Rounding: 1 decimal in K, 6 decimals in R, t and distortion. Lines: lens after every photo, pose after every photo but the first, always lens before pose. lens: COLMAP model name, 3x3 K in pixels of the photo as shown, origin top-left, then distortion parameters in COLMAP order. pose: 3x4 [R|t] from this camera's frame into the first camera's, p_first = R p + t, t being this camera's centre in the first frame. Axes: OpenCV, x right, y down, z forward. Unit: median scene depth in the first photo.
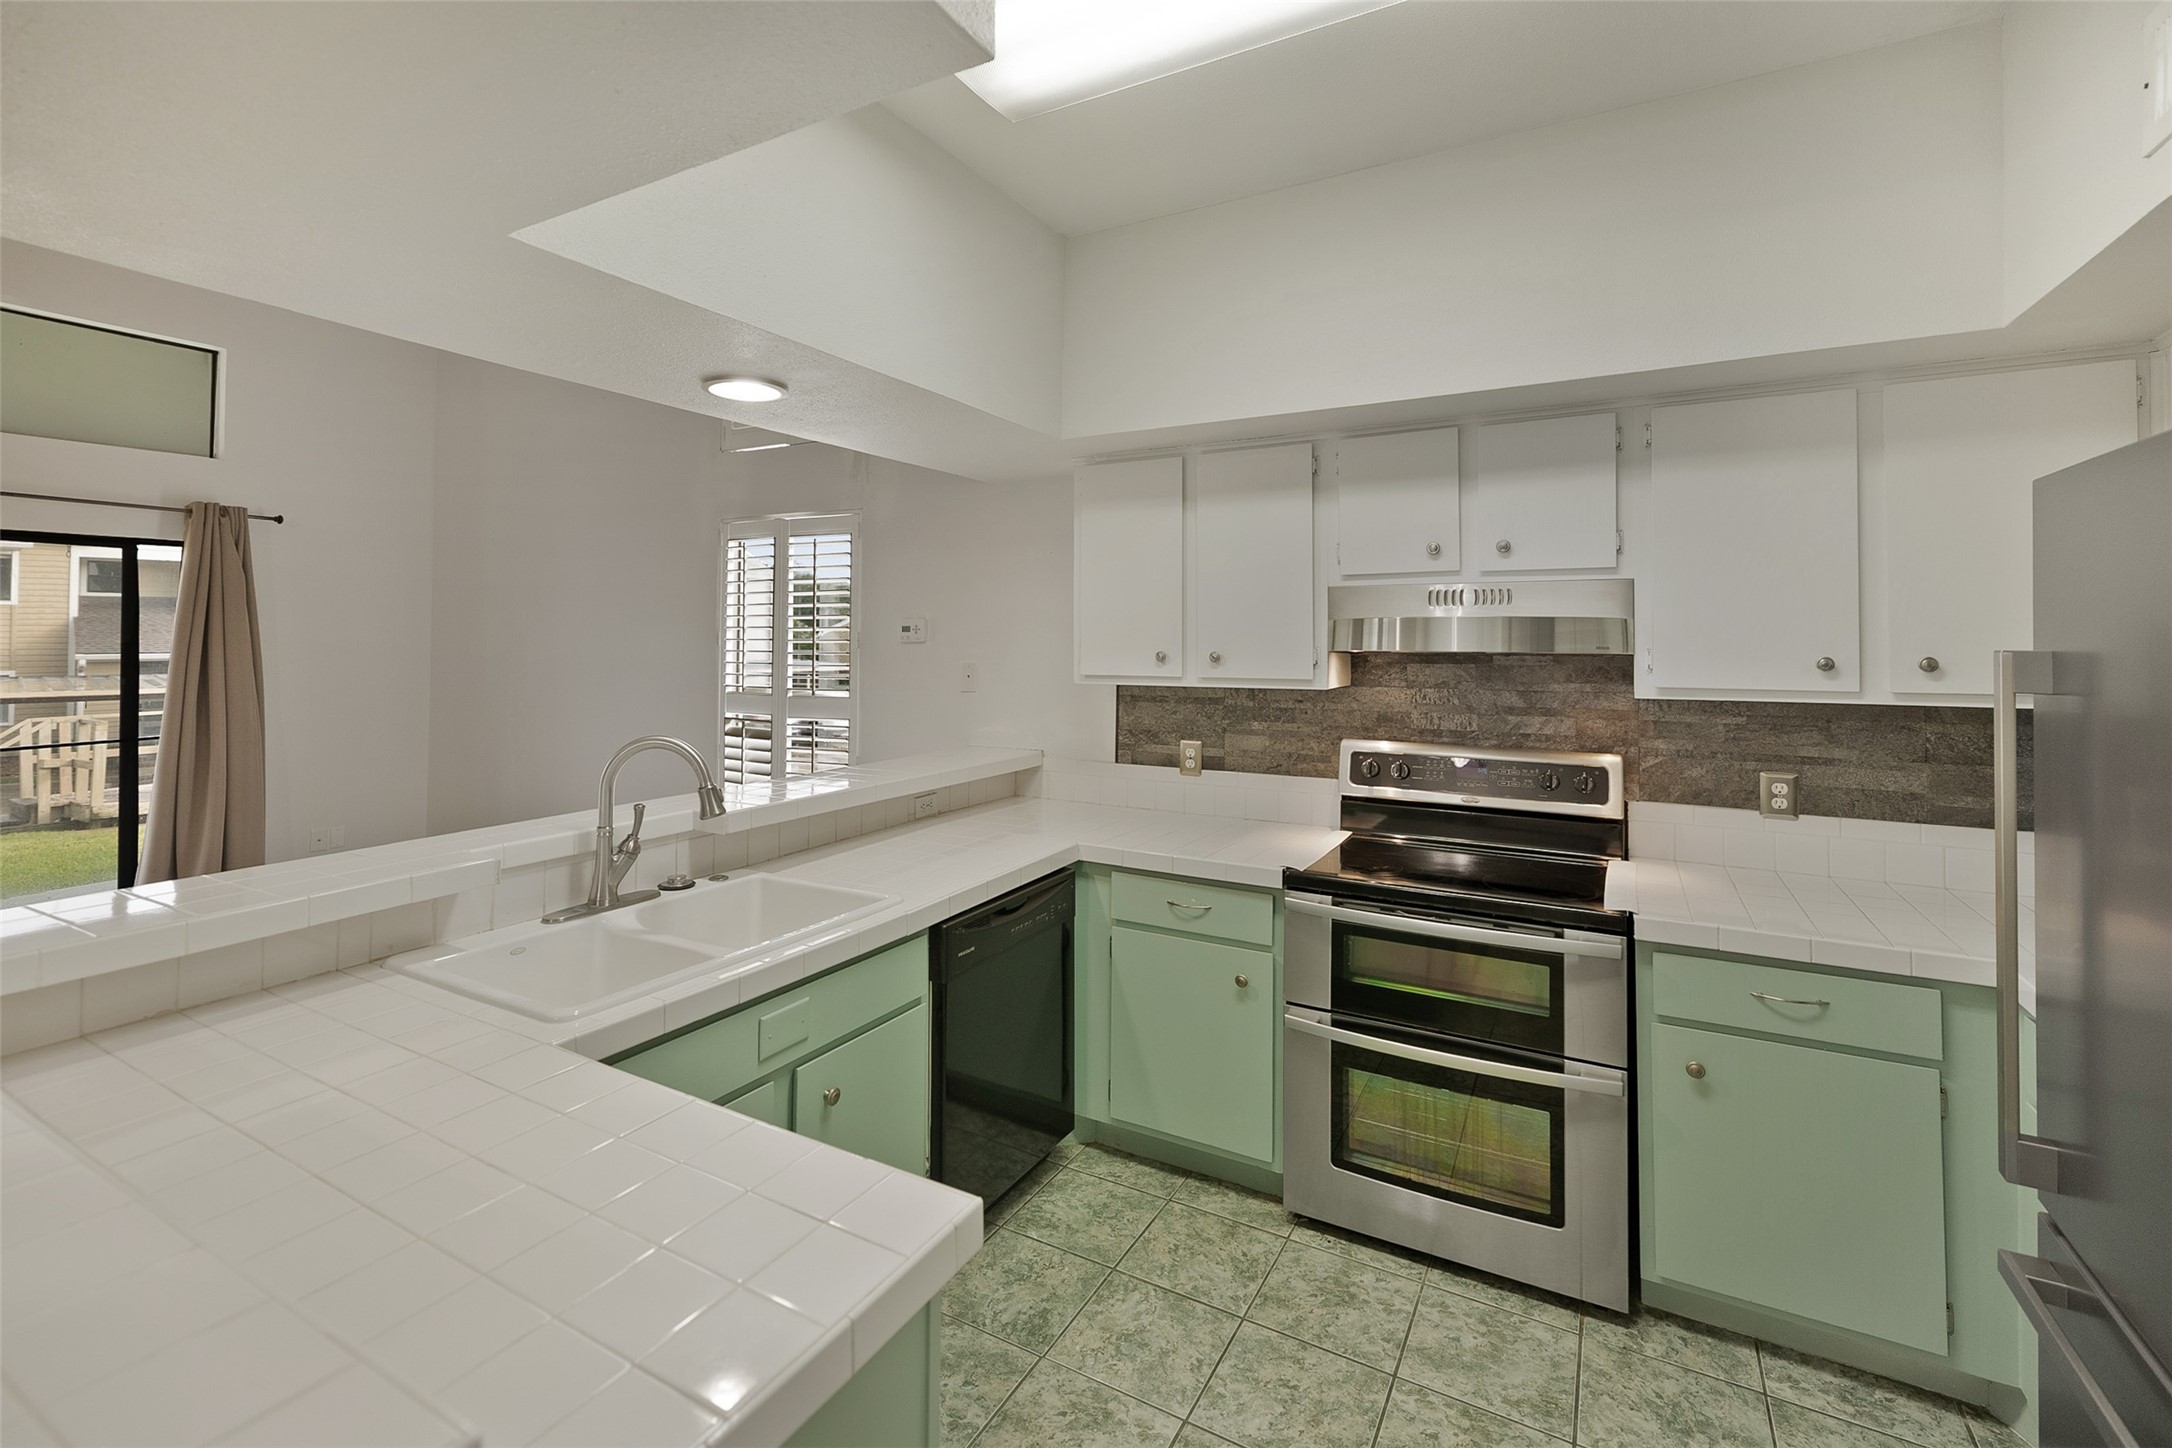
lens RADIAL K [[973.9, 0, 1033.5], [0, 973.9, 630.6], [0, 0, 1]] dist [0.005658, 0.000358]
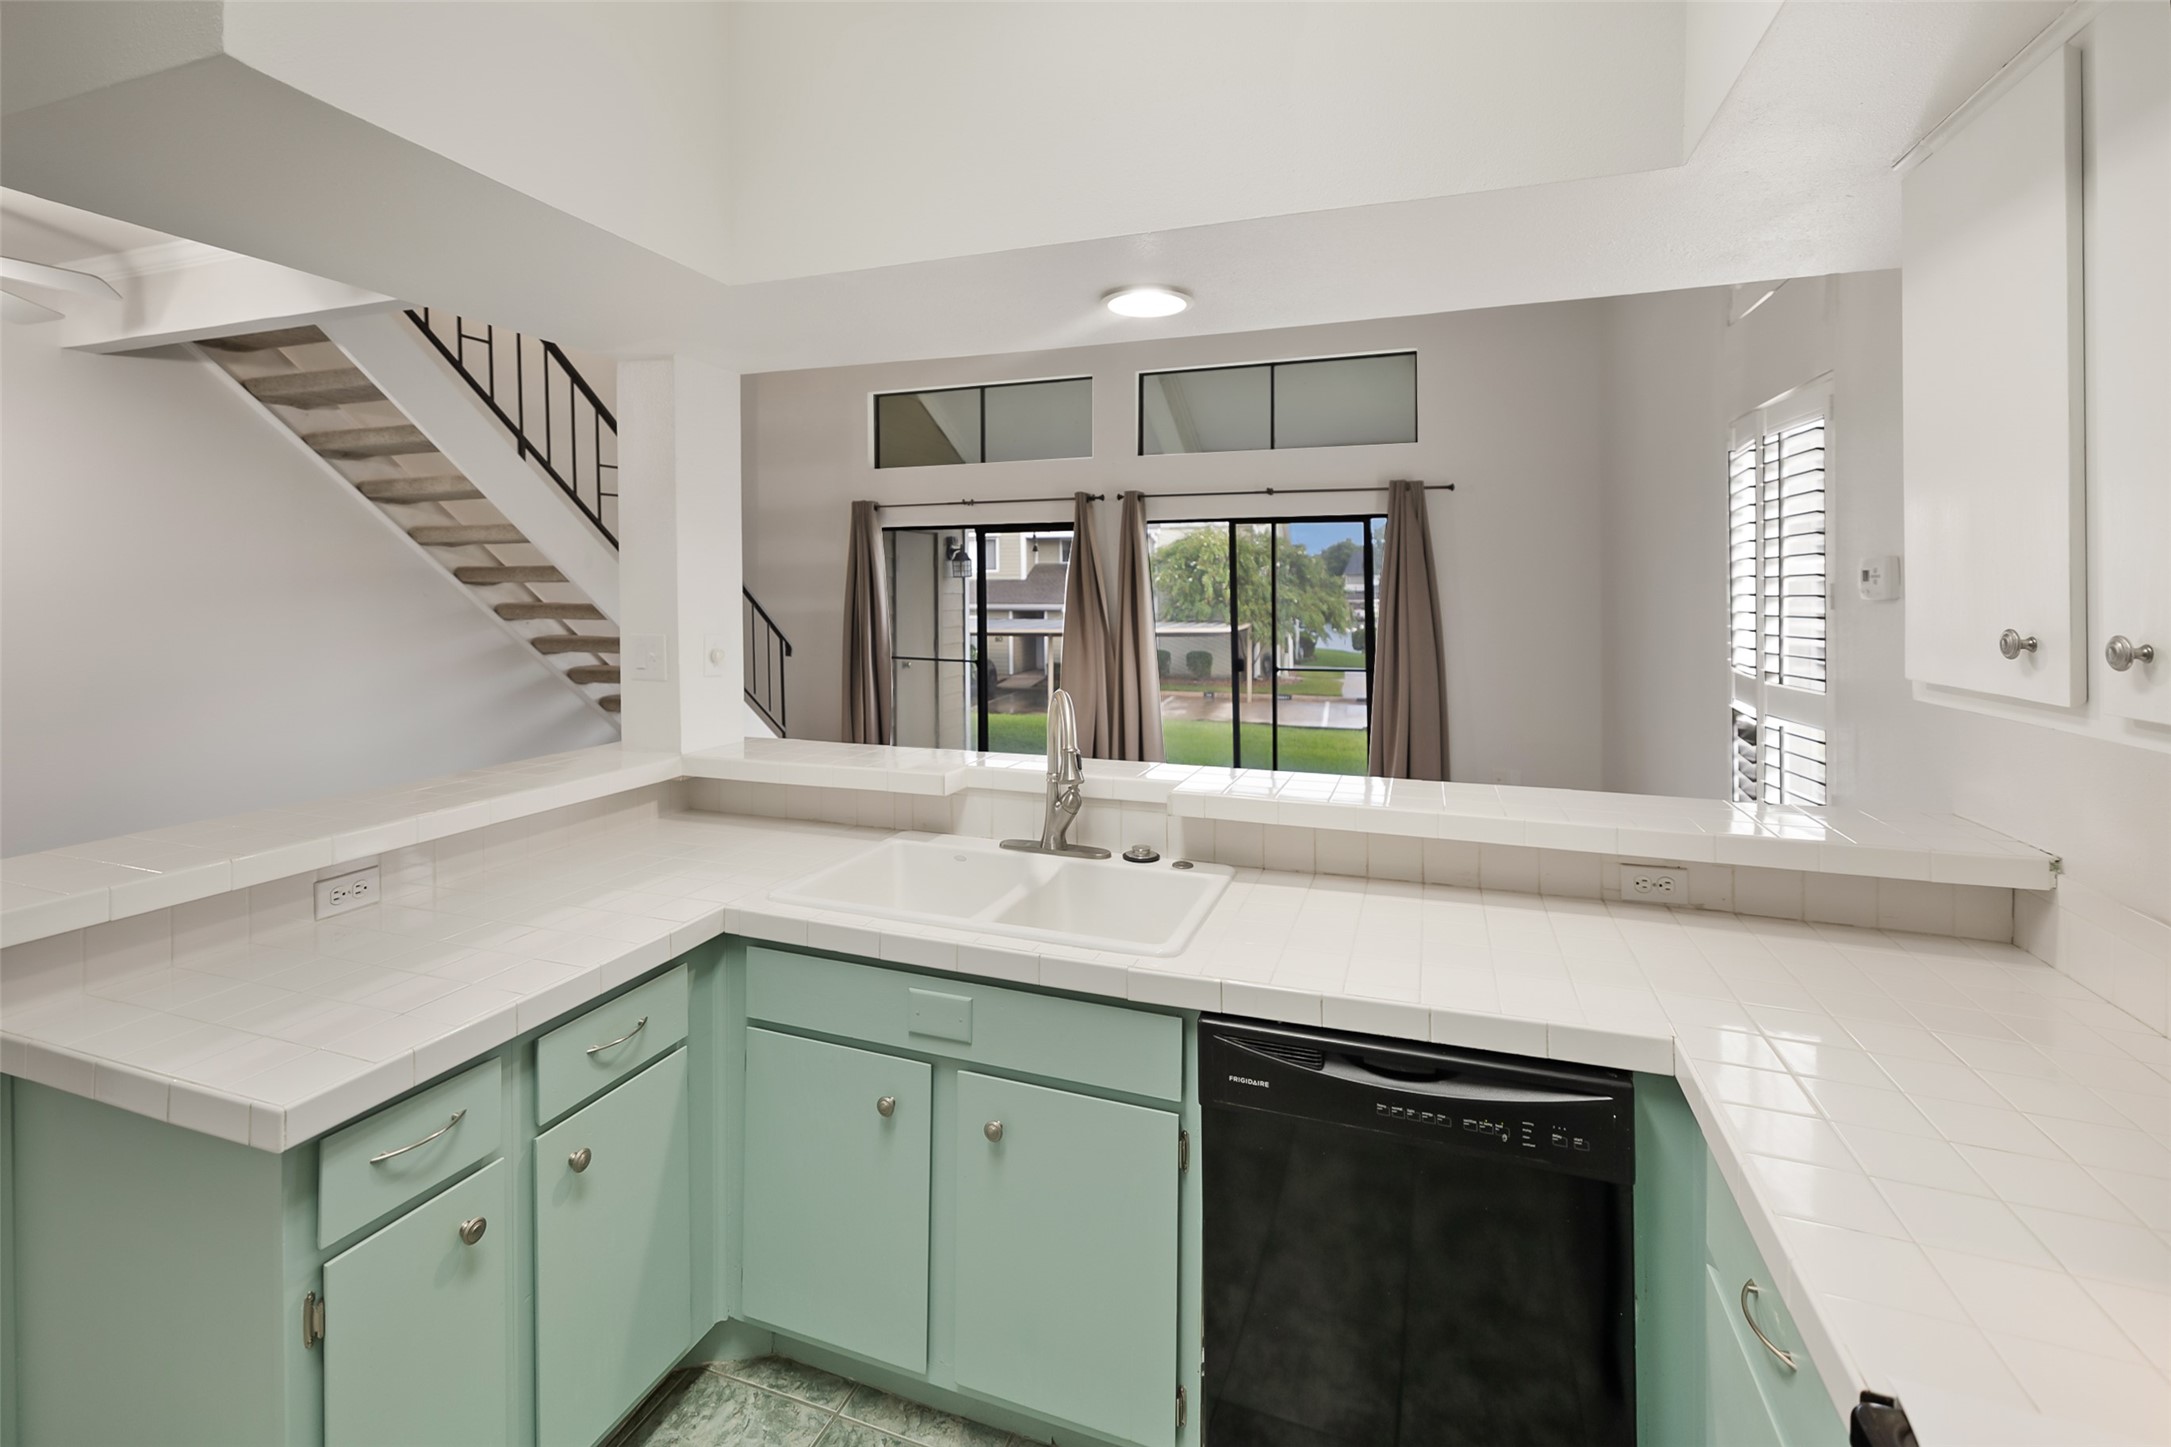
lens RADIAL K [[962.1, 0, 1064.6], [0, 962.1, 622.1], [0, 0, 1]] dist [-0.000686, 0.000081]
pose [[0.182548, 0.030445, -0.982725, 0.429151], [0.007371, 0.999450, 0.032333, 0.004484], [0.983169, -0.013146, 0.182223, 0.629706]]
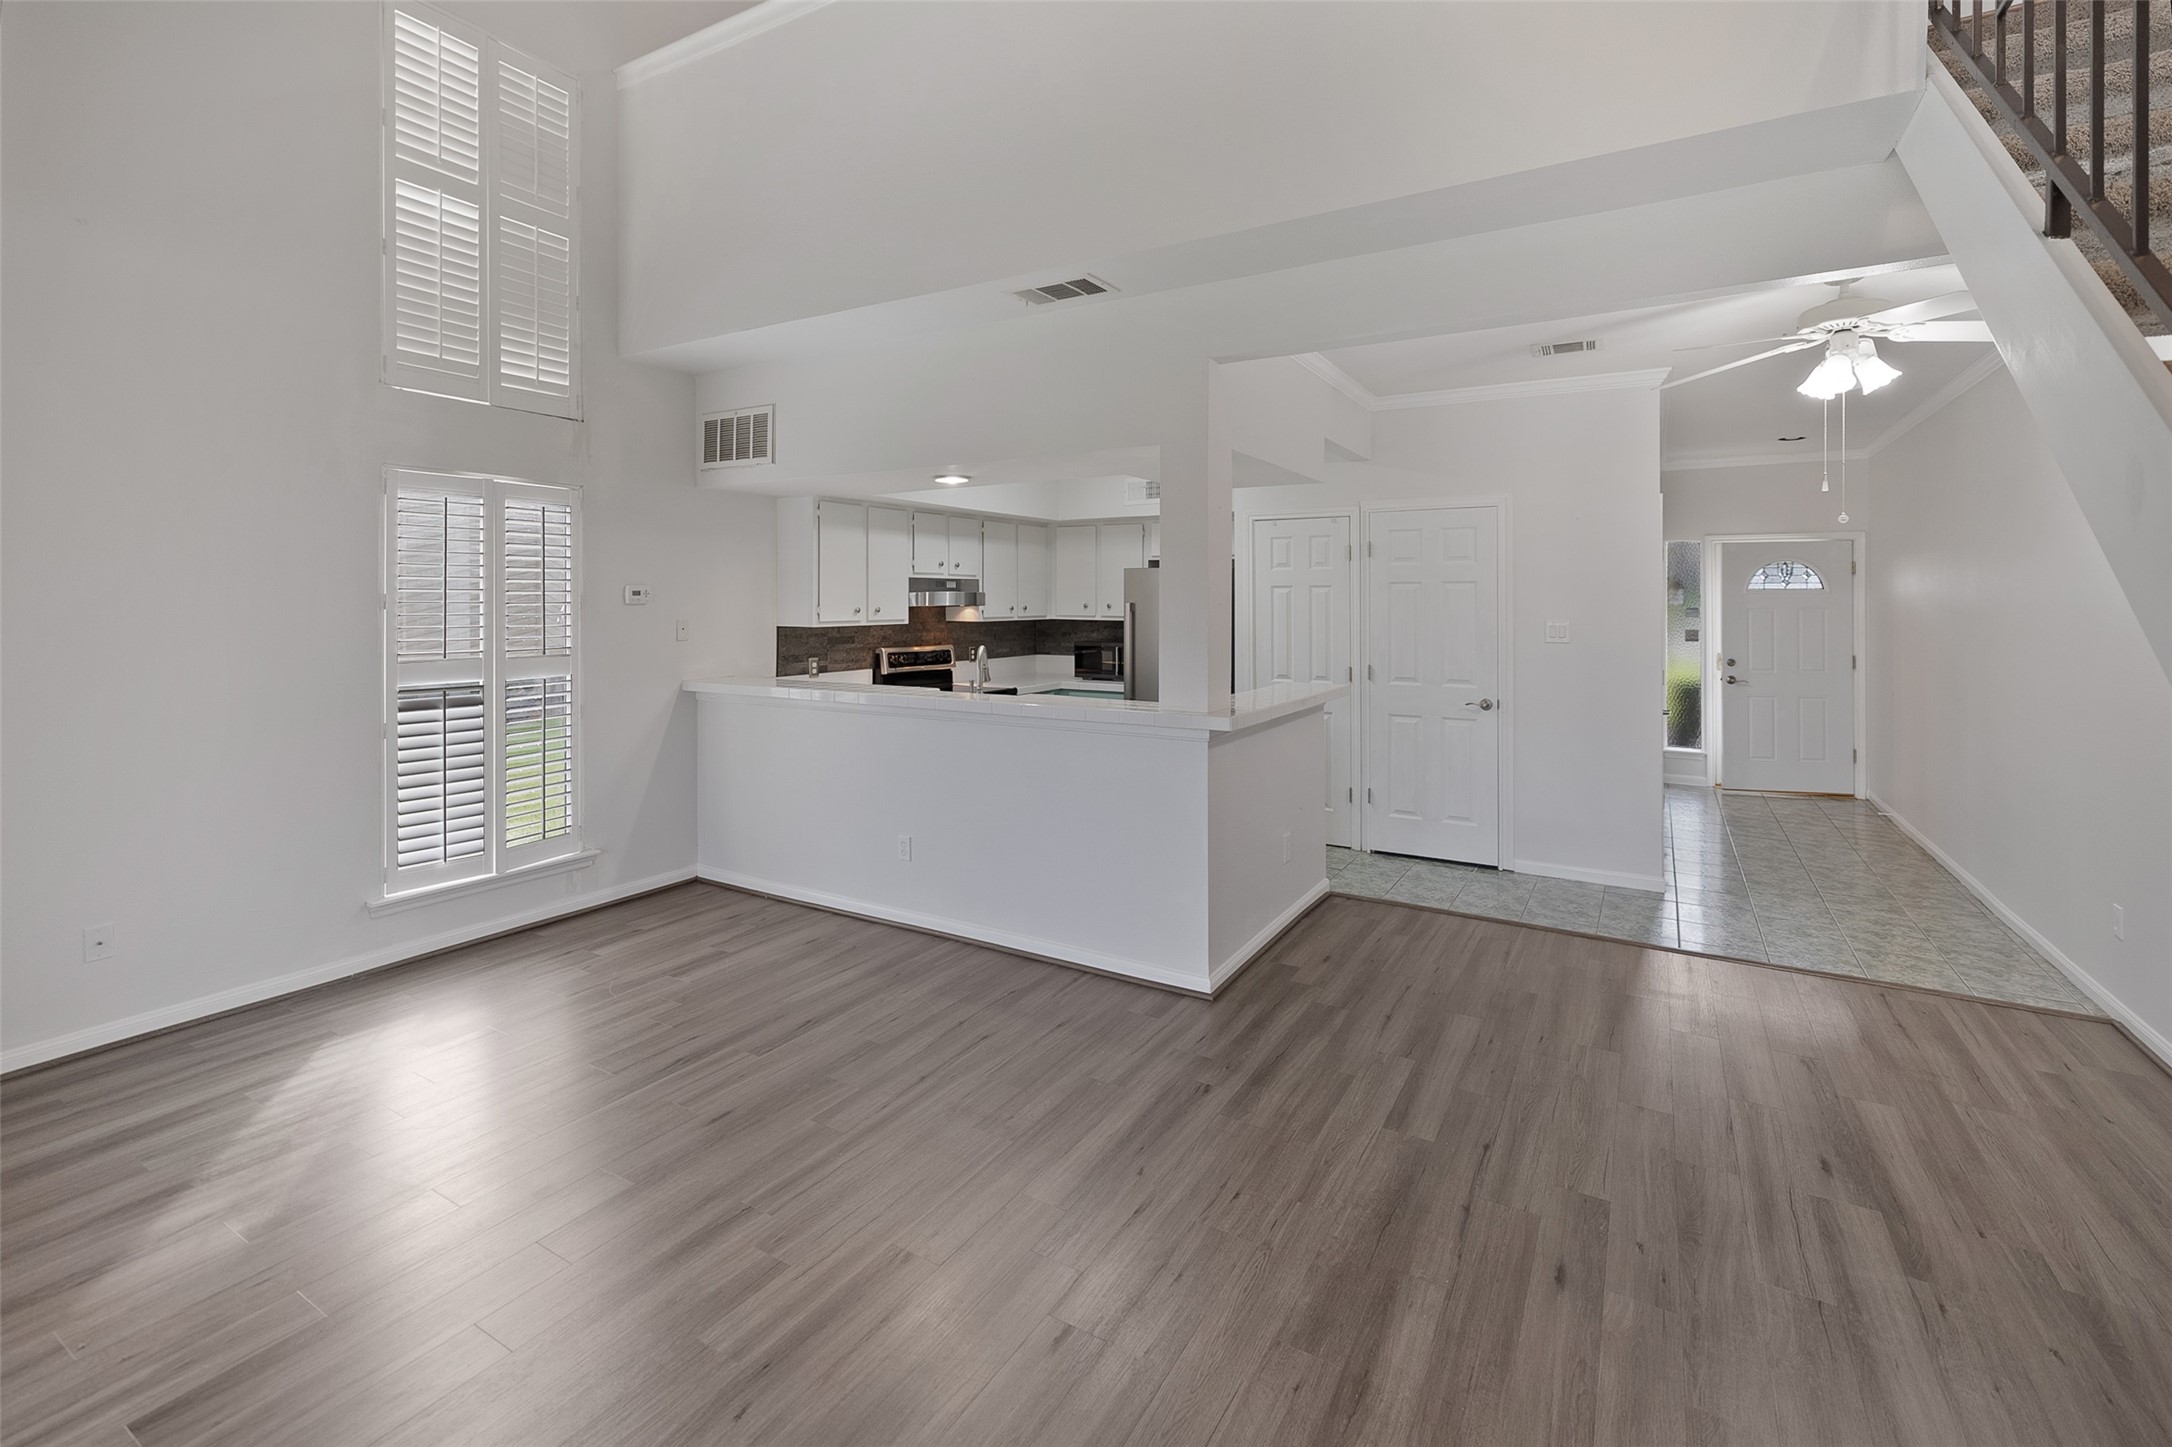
lens RADIAL K [[946.8, 0, 1080.2], [0, 946.8, 597.9], [0, 0, 1]] dist [-0.002035, -0.000238]
pose [[0.004591, 0.002515, 0.999986, -1.861513], [-0.007586, 0.999968, -0.002480, 0.004294], [-0.999961, -0.007575, 0.004610, 0.606543]]
